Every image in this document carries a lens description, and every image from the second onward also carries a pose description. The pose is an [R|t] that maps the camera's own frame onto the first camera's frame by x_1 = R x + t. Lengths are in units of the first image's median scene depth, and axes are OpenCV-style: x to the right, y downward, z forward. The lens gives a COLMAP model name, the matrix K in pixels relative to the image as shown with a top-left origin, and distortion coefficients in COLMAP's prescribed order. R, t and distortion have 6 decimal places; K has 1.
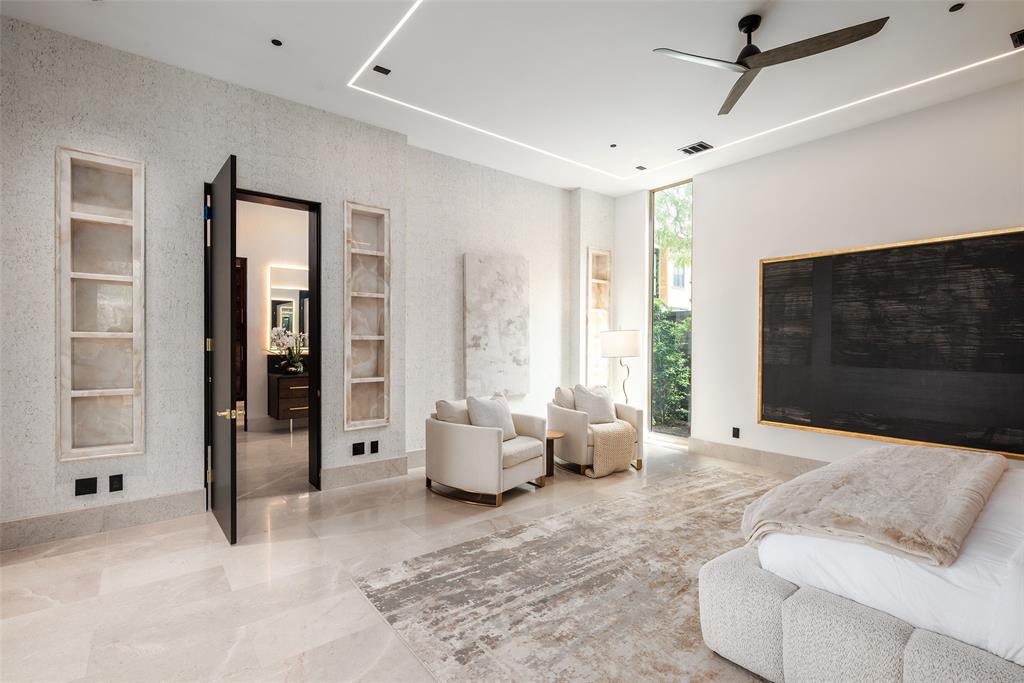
lens RADIAL K [[487.3, 0, 513.5], [0, 487.3, 342.4], [0, 0, 1]] dist [-0.002417, -0.000155]
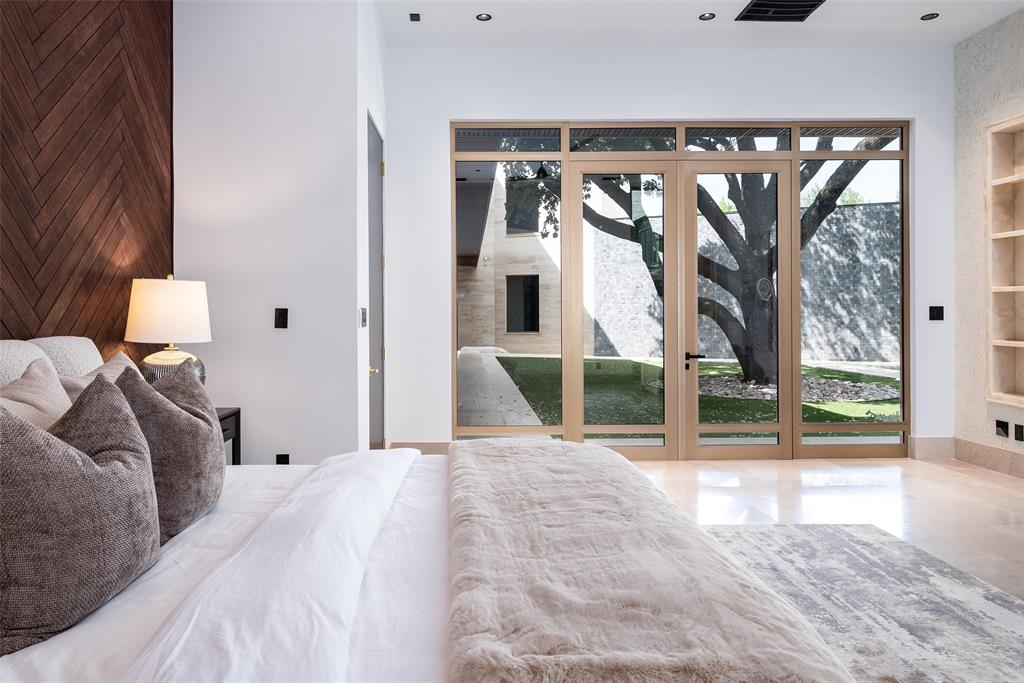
lens RADIAL K [[655.4, 0, 511.1], [0, 655.4, 336.1], [0, 0, 1]] dist [0.000391, 0.000292]
pose [[-0.593670, 0.014649, -0.804575, 1.230030], [0.001546, 0.999853, 0.017063, 0.062511], [0.804707, 0.008886, -0.593606, 1.215531]]
